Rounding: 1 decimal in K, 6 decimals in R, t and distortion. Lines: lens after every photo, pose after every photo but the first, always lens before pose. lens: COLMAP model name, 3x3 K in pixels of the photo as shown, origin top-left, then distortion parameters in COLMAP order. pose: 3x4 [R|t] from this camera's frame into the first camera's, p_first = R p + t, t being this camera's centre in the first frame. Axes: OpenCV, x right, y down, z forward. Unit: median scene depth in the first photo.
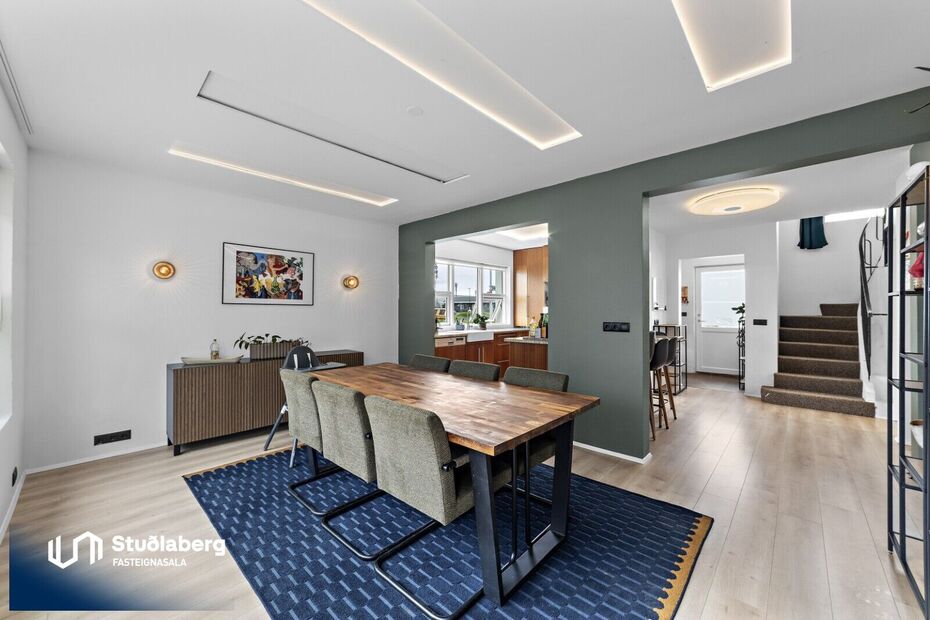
lens RADIAL K [[357.3, 0, 476.9], [0, 357.3, 312.8], [0, 0, 1]] dist [0.000001, 0.000080]
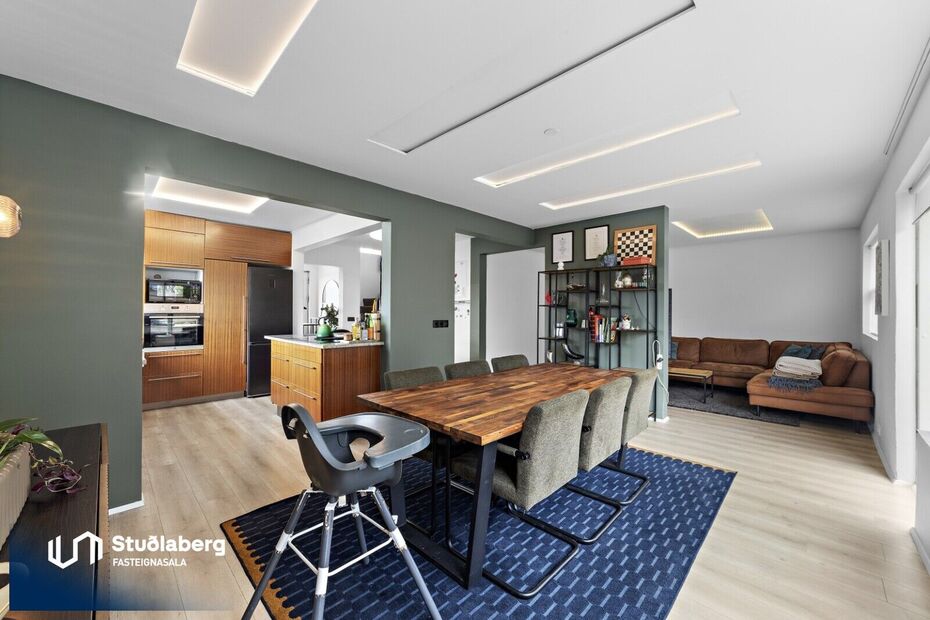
lens RADIAL K [[360.5, 0, 465.0], [0, 360.5, 310.0], [0, 0, 1]] dist [0.022490, 0.000052]
pose [[0.044820, 0.000802, 0.998995, -1.187260], [0.002551, 0.999996, -0.000917, -0.011167], [-0.998992, 0.002589, 0.044818, 1.091213]]
